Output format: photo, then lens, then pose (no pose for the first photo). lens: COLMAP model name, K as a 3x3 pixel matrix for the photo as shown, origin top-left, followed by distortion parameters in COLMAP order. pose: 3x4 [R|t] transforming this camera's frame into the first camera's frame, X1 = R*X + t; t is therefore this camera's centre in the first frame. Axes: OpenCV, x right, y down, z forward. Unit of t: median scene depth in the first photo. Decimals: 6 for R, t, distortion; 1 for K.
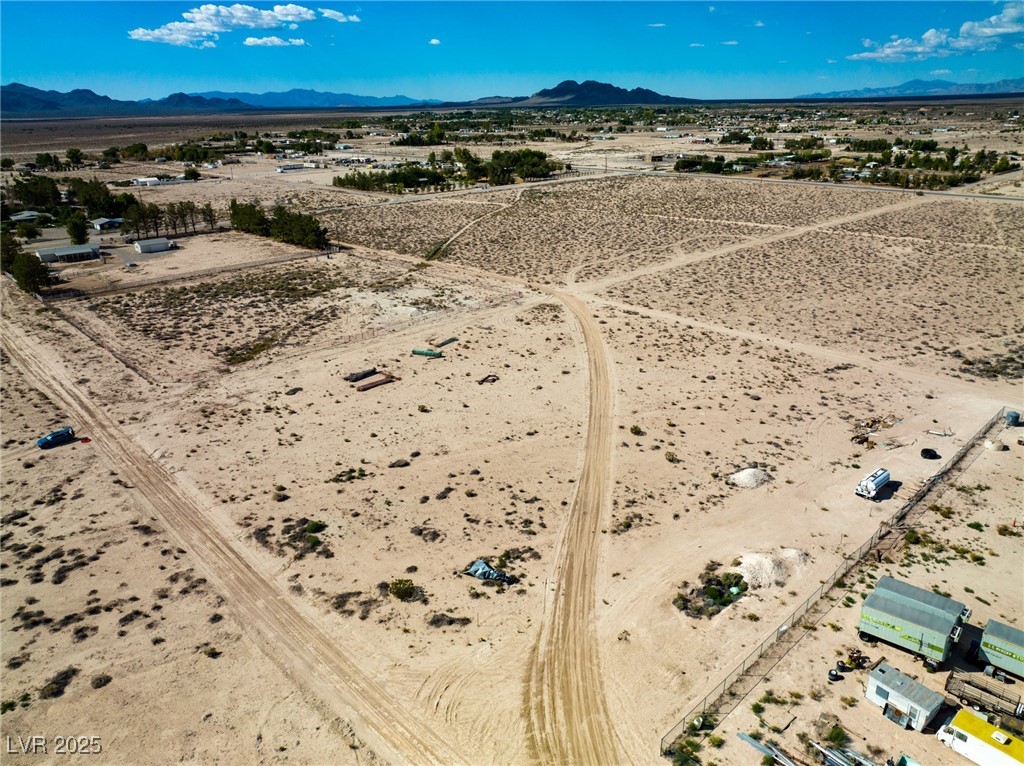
lens RADIAL K [[718.0, 0, 512.0], [0, 718.0, 383.0], [0, 0, 1]] dist [-0.037791, 0.010445]
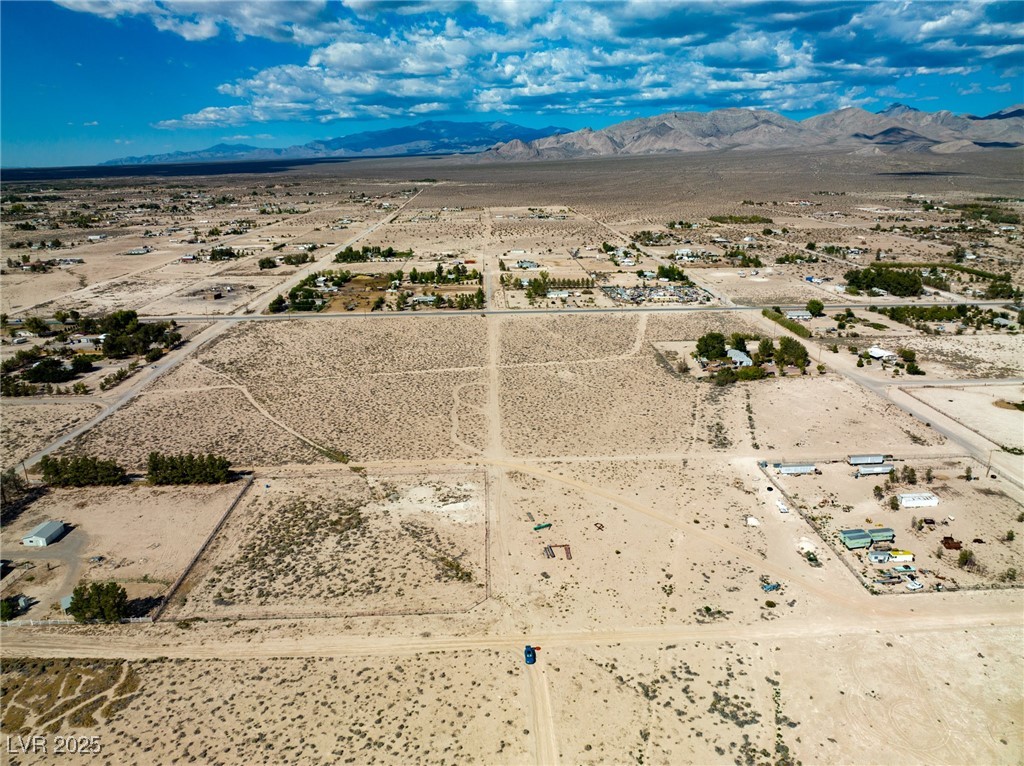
lens RADIAL K [[718.0, 0, 512.0], [0, 718.0, 383.0], [0, 0, 1]] dist [-0.037791, 0.010445]
pose [[0.654114, -0.217880, 0.724336, -1.469382], [0.273666, 0.960911, 0.041907, -0.511022], [-0.705154, 0.170815, 0.688172, -0.167525]]
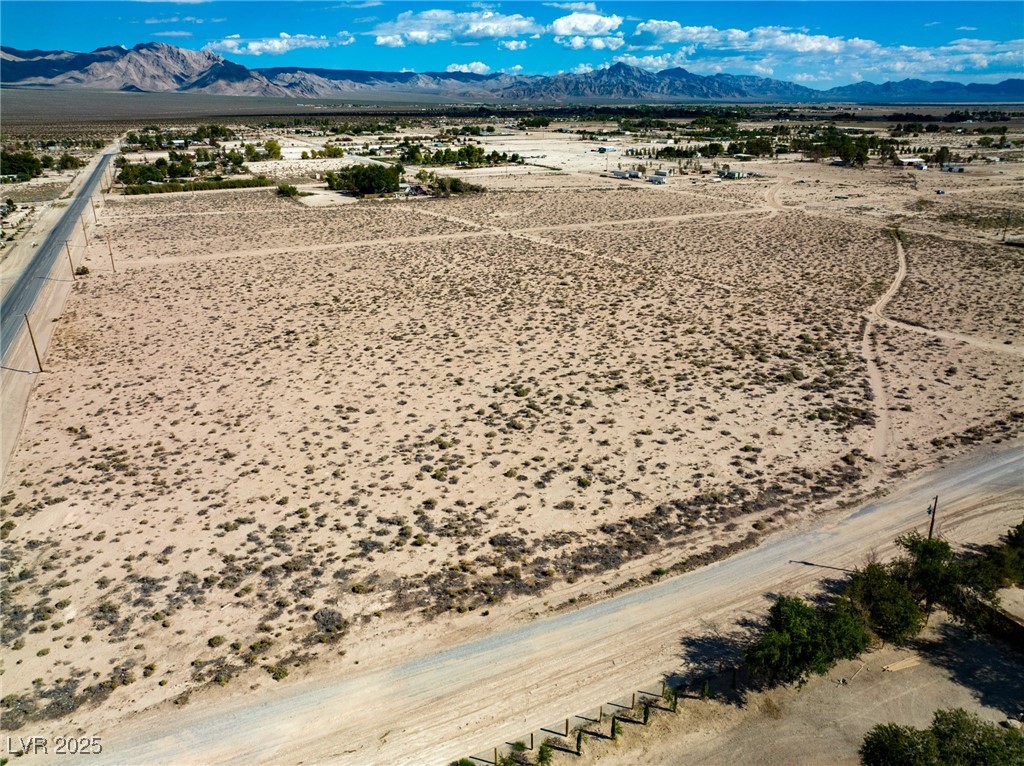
lens RADIAL K [[718.0, 0, 512.0], [0, 718.0, 383.0], [0, 0, 1]] dist [-0.037791, 0.010445]
pose [[-0.952720, -0.089302, 0.290431, 0.223540], [0.132199, 0.738802, 0.660829, -1.531155], [-0.273585, 0.667979, -0.692066, 3.919141]]
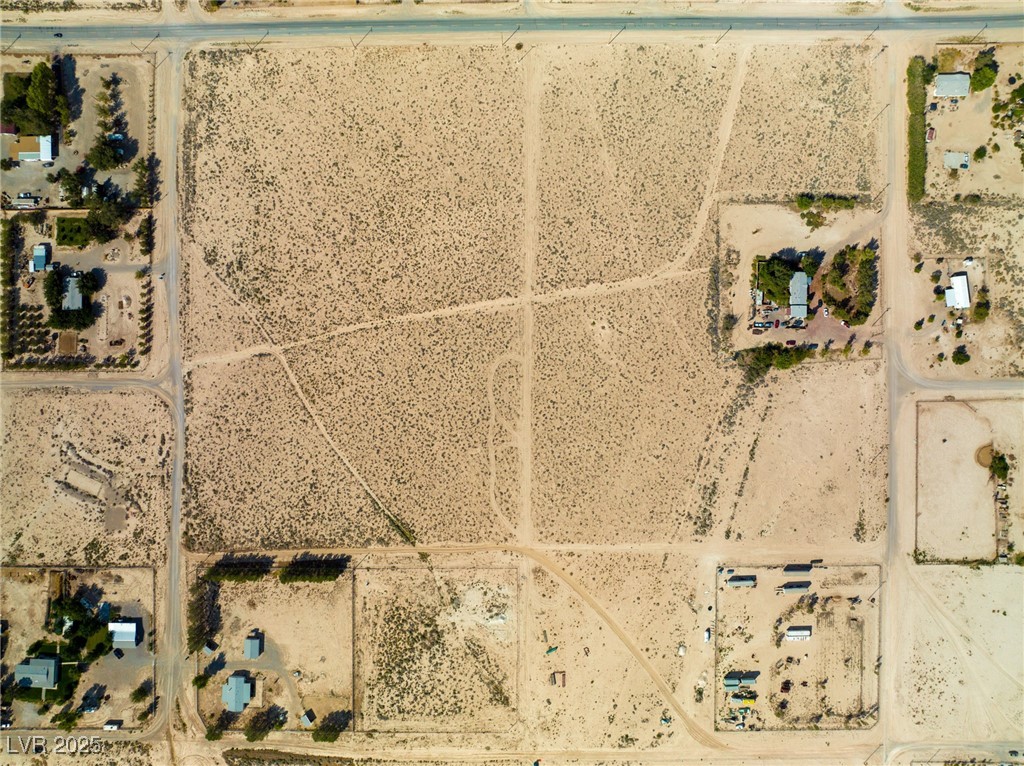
lens RADIAL K [[718.0, 0, 512.0], [0, 718.0, 383.0], [0, 0, 1]] dist [-0.037791, 0.010445]
pose [[0.686428, -0.727077, 0.013270, 0.544728], [0.265266, 0.267342, 0.926371, -3.250729], [-0.677090, -0.632367, 0.376380, 0.822516]]
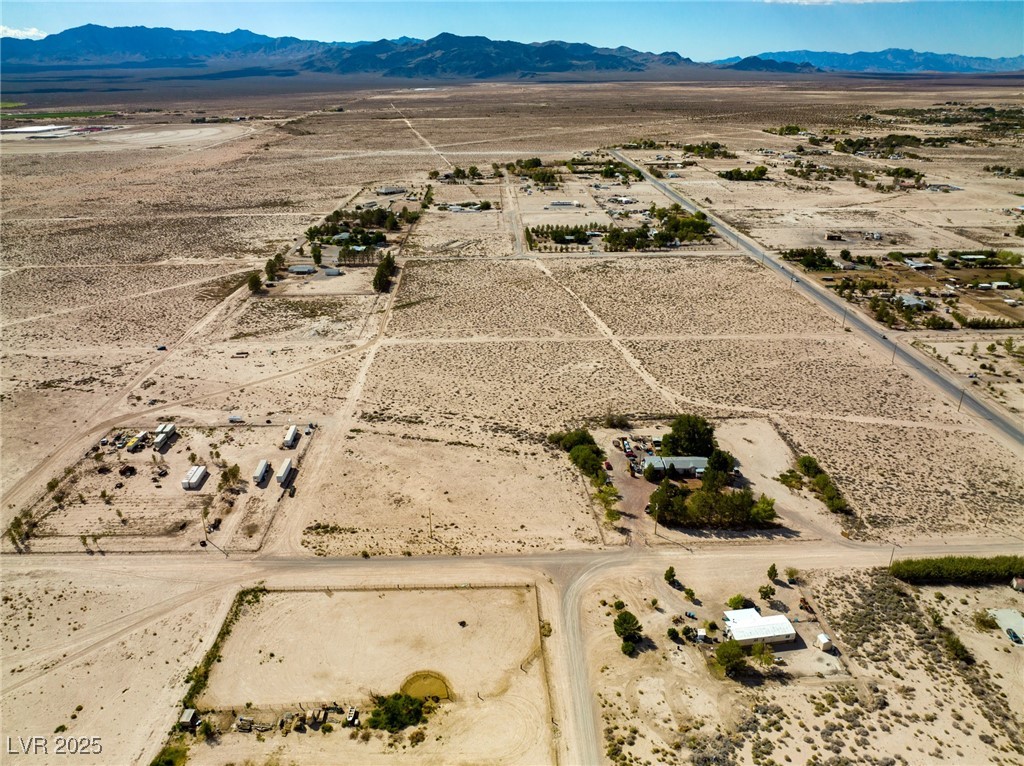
lens RADIAL K [[718.0, 0, 512.0], [0, 718.0, 383.0], [0, 0, 1]] dist [-0.037791, 0.010445]
pose [[0.743729, 0.278420, -0.607741, 2.584736], [-0.246717, 0.959277, 0.137544, -0.605817], [0.621287, 0.047645, 0.782133, -0.647272]]
